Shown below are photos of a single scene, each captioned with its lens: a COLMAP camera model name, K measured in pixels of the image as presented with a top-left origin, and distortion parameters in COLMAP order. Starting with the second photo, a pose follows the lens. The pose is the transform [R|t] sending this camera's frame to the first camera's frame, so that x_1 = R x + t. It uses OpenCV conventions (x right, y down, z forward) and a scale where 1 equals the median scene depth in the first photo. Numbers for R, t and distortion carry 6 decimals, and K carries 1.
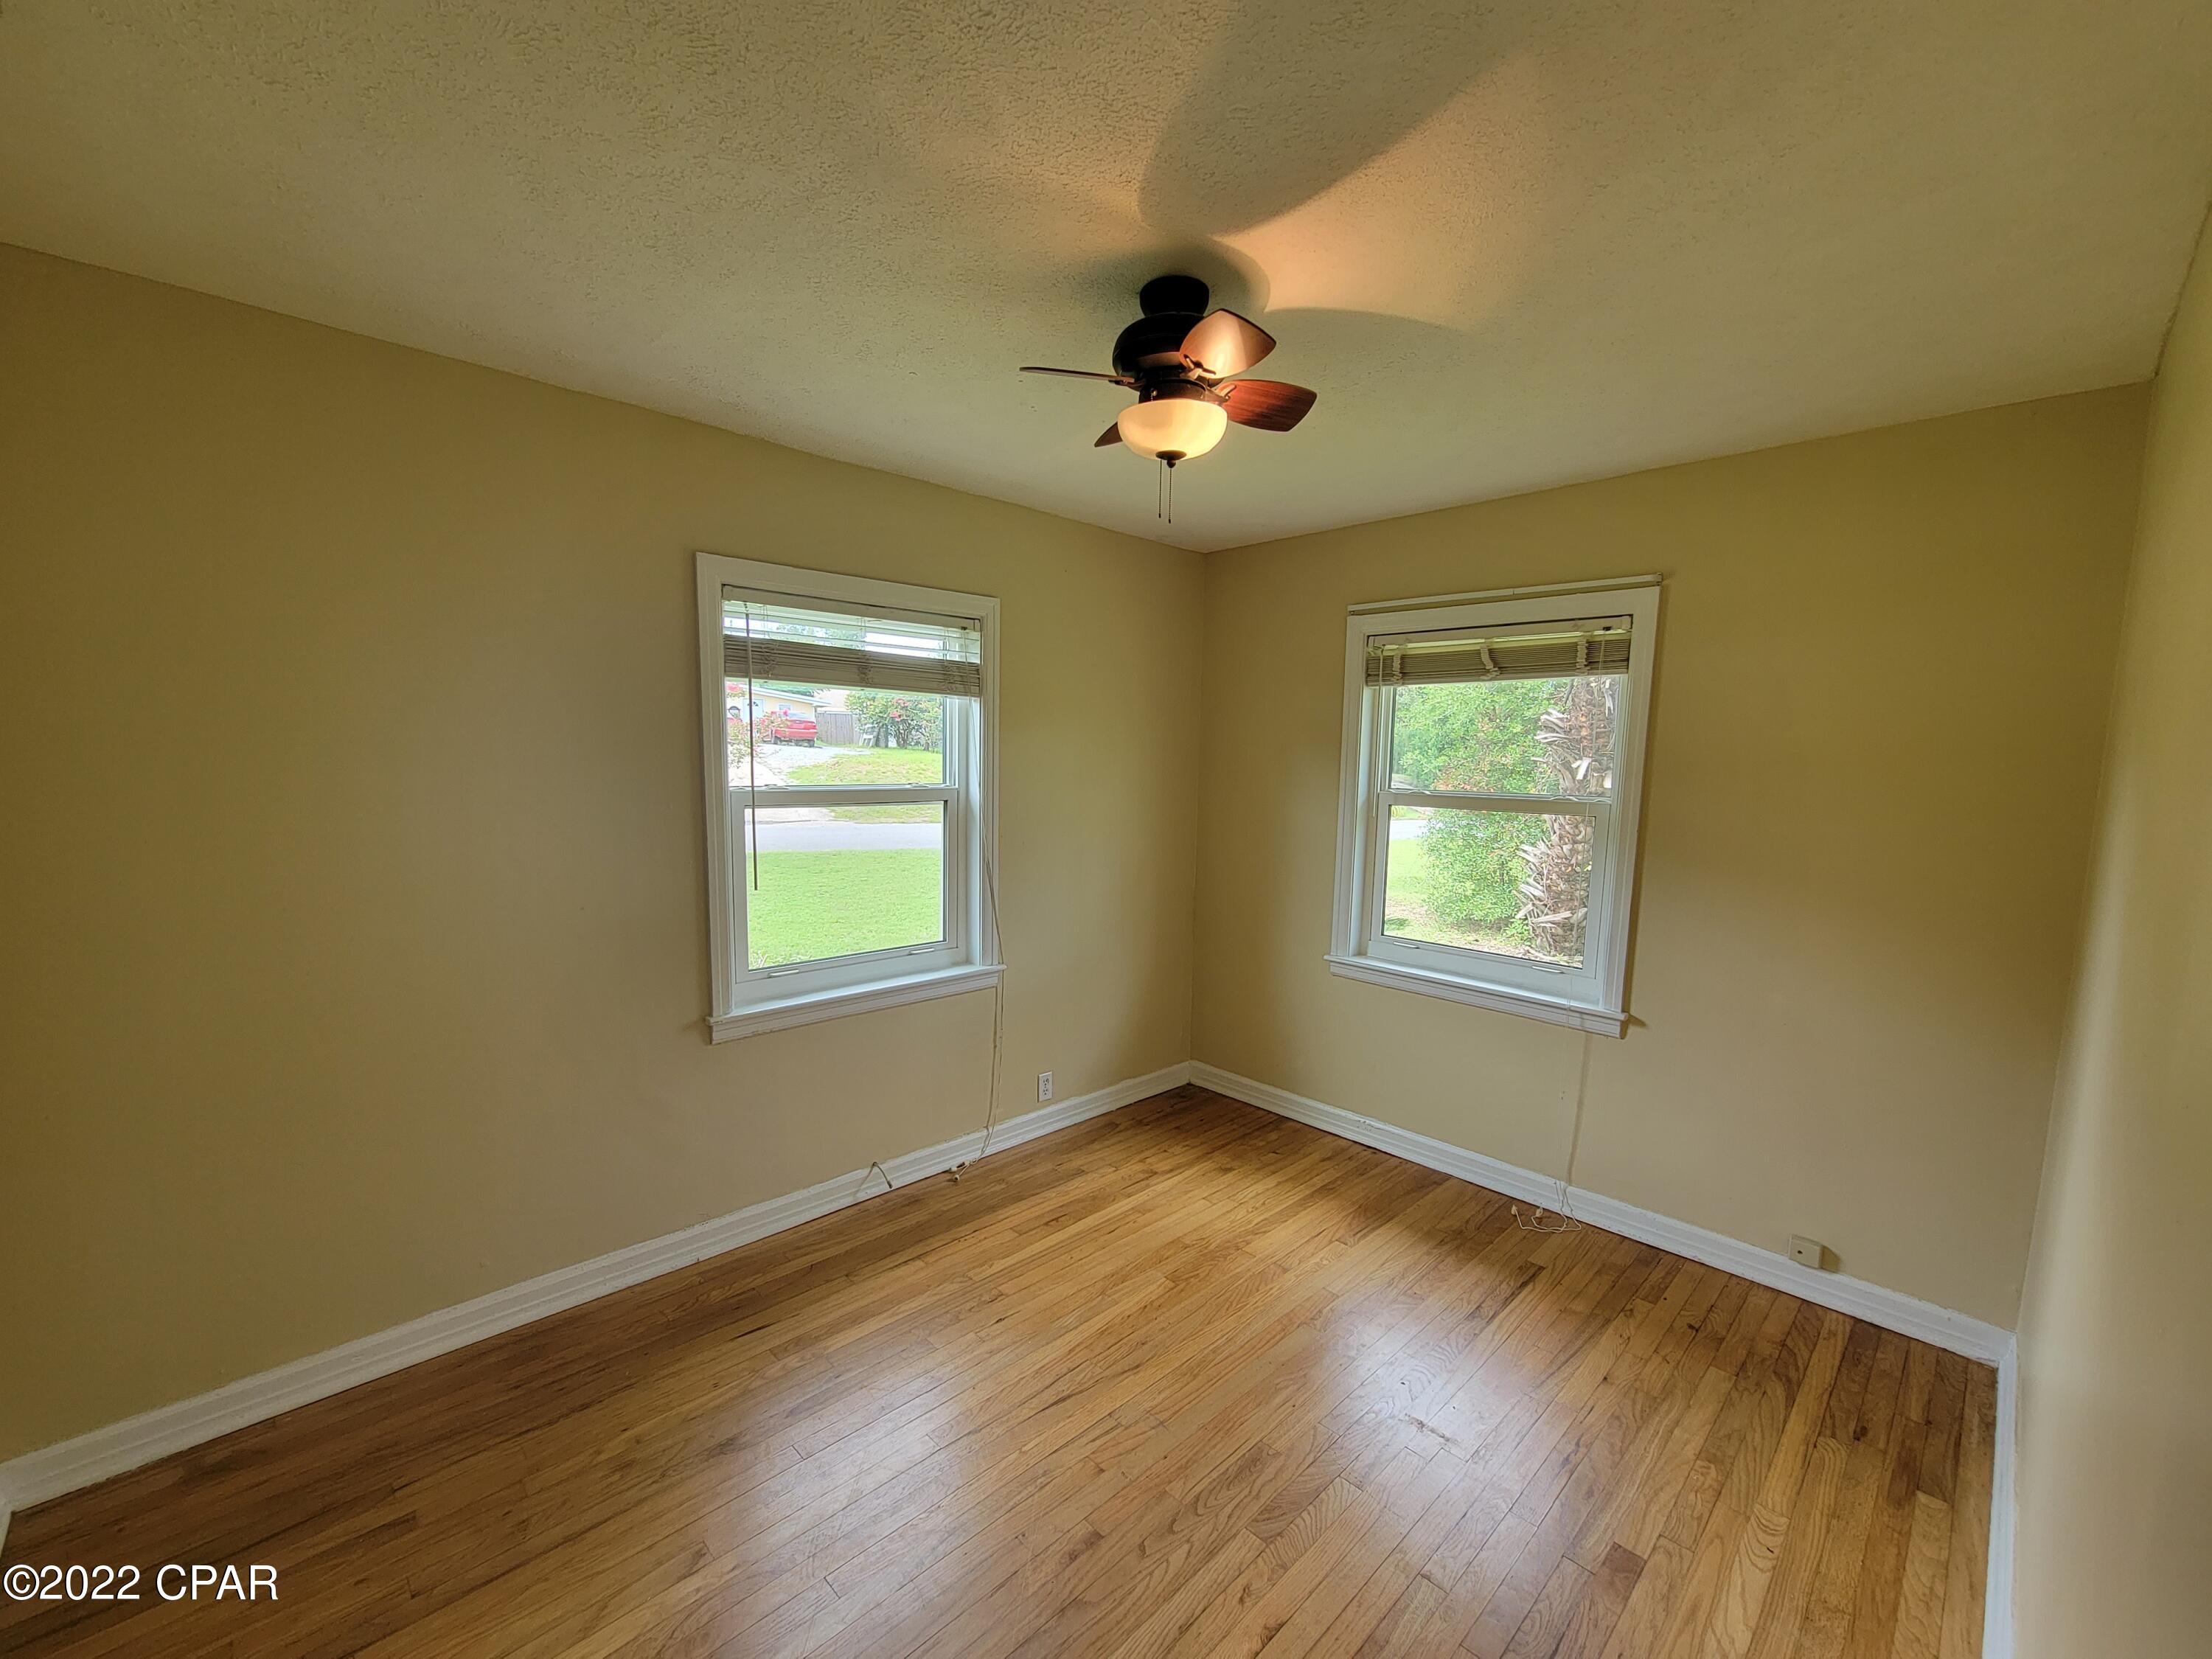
lens RADIAL K [[905.0, 0, 1097.2], [0, 905.0, 863.1], [0, 0, 1]] dist [-0.002634, 0.000766]
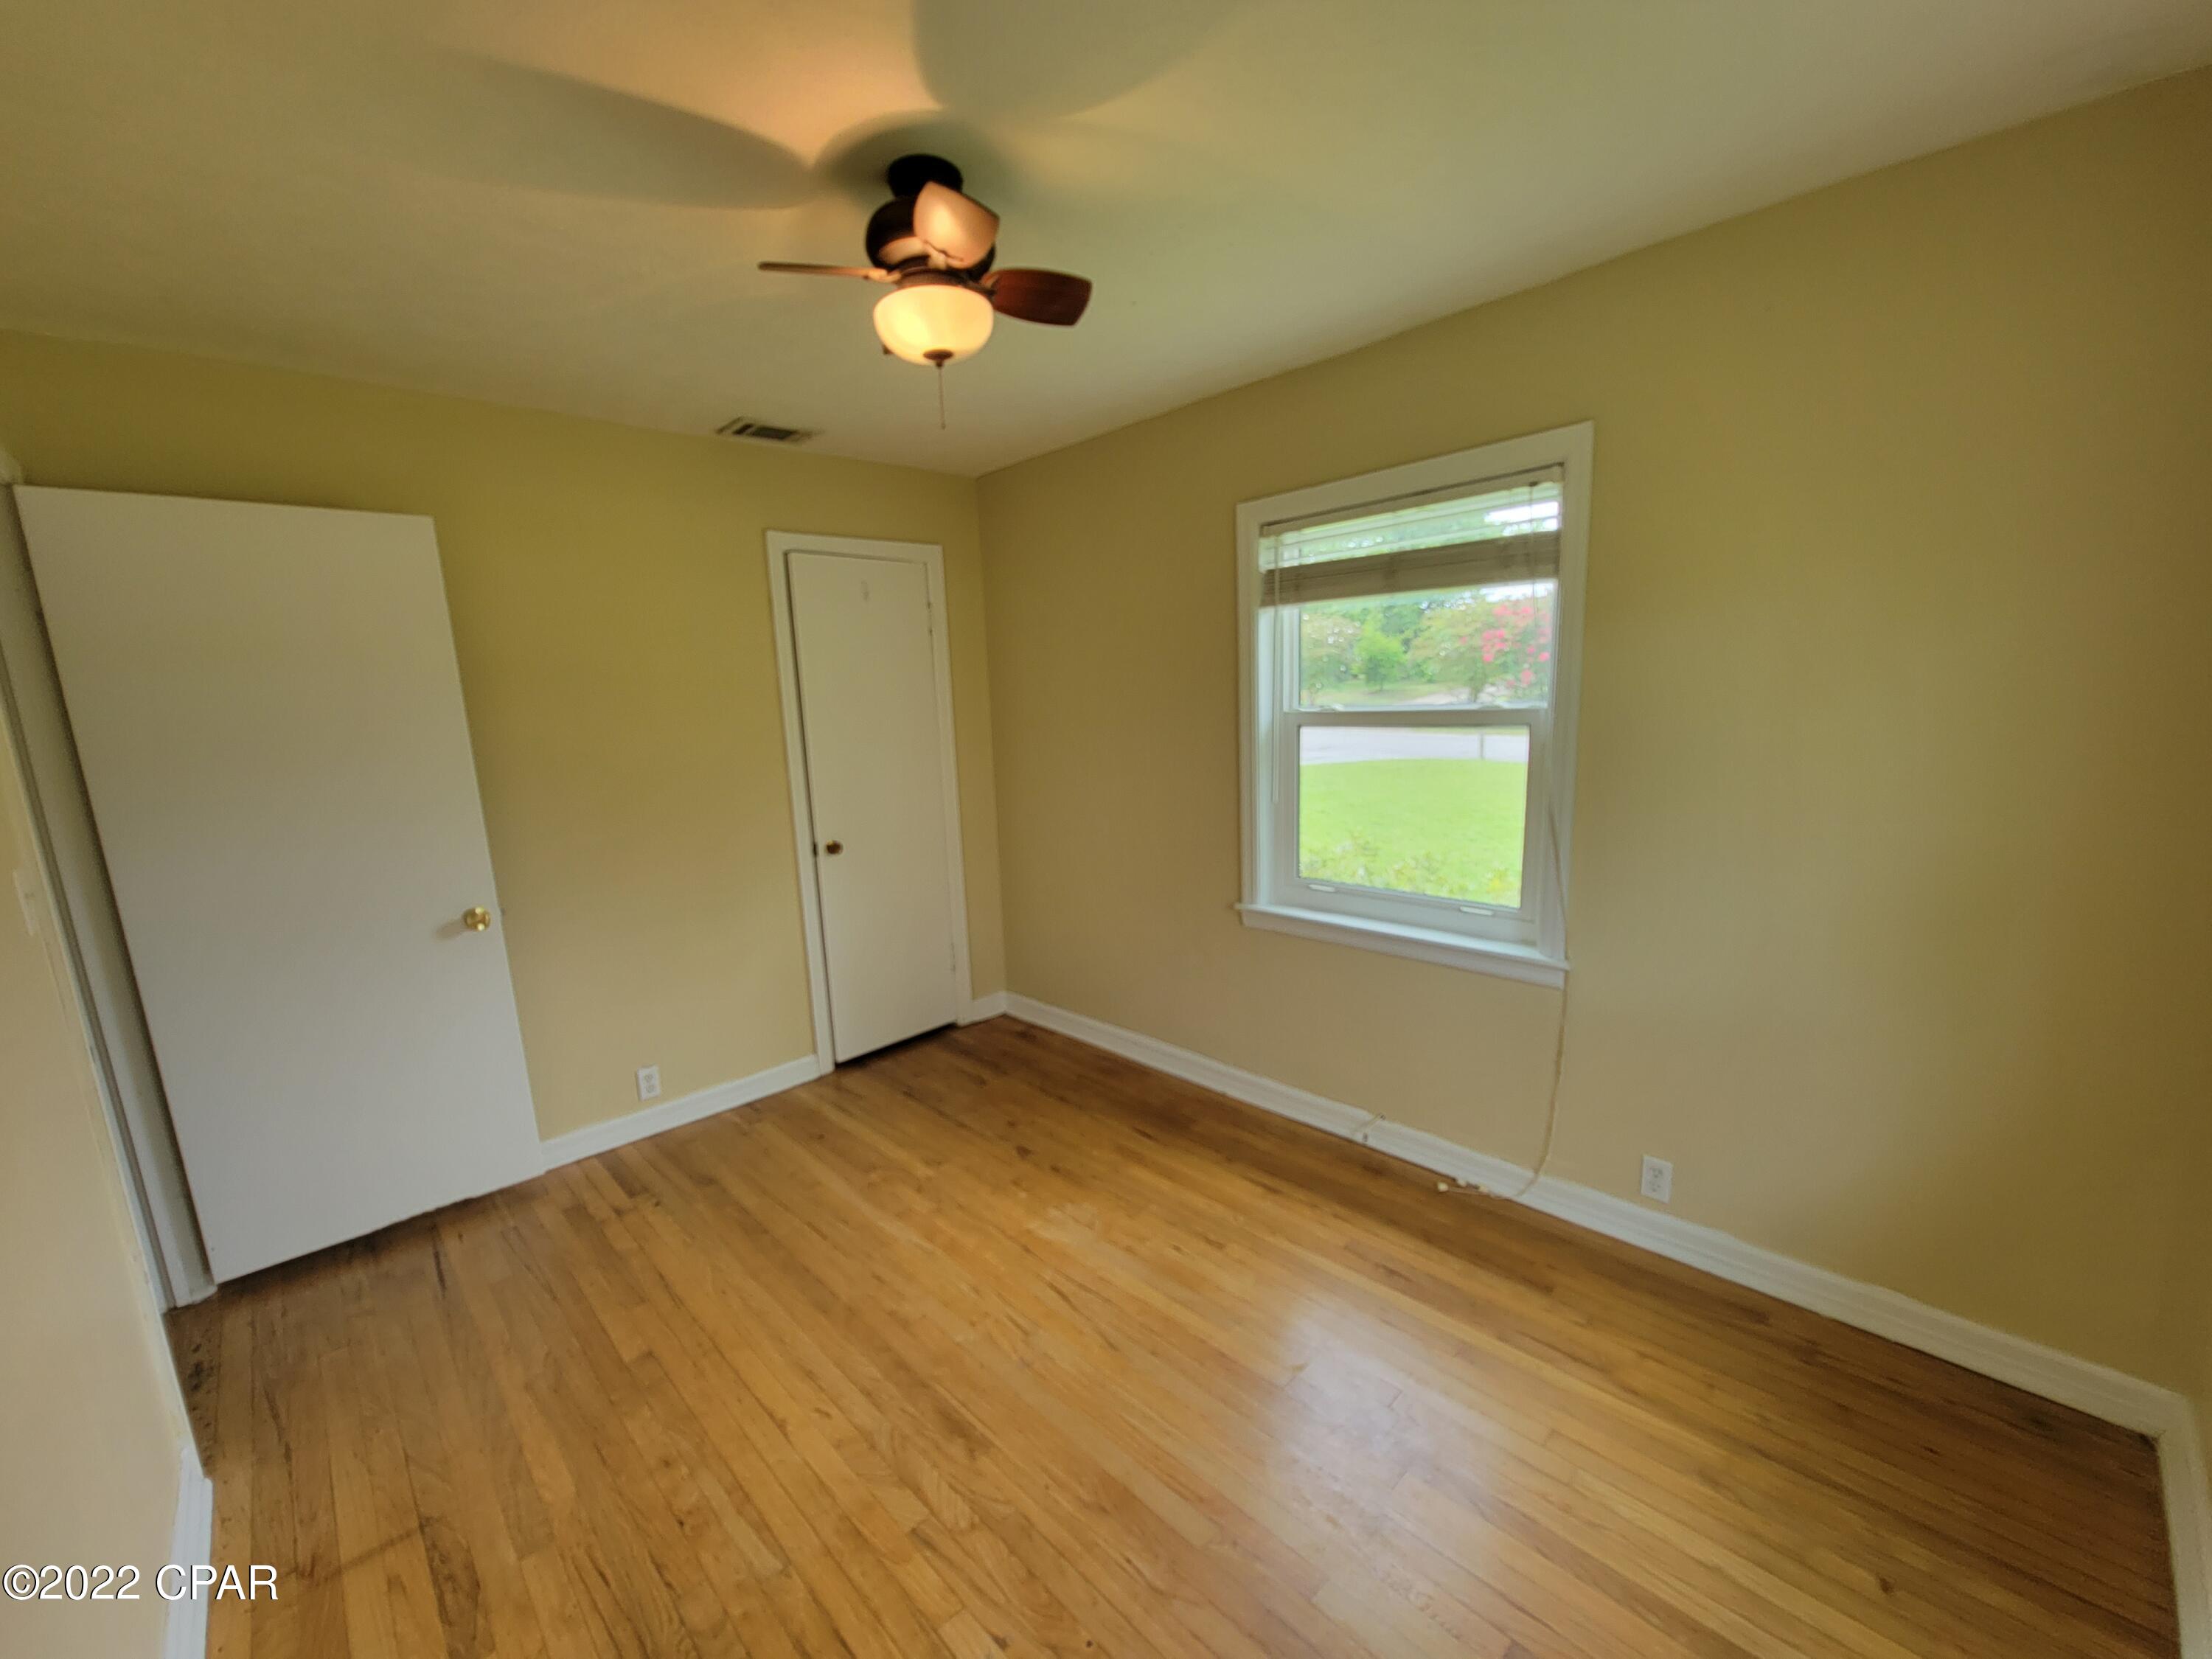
lens RADIAL K [[905.0, 0, 1097.2], [0, 905.0, 863.1], [0, 0, 1]] dist [-0.002634, 0.000766]
pose [[-0.012082, 0.166817, -0.985914, 0.687692], [-0.079244, 0.982725, 0.167248, -0.060993], [0.996782, 0.080148, 0.001346, 0.750545]]
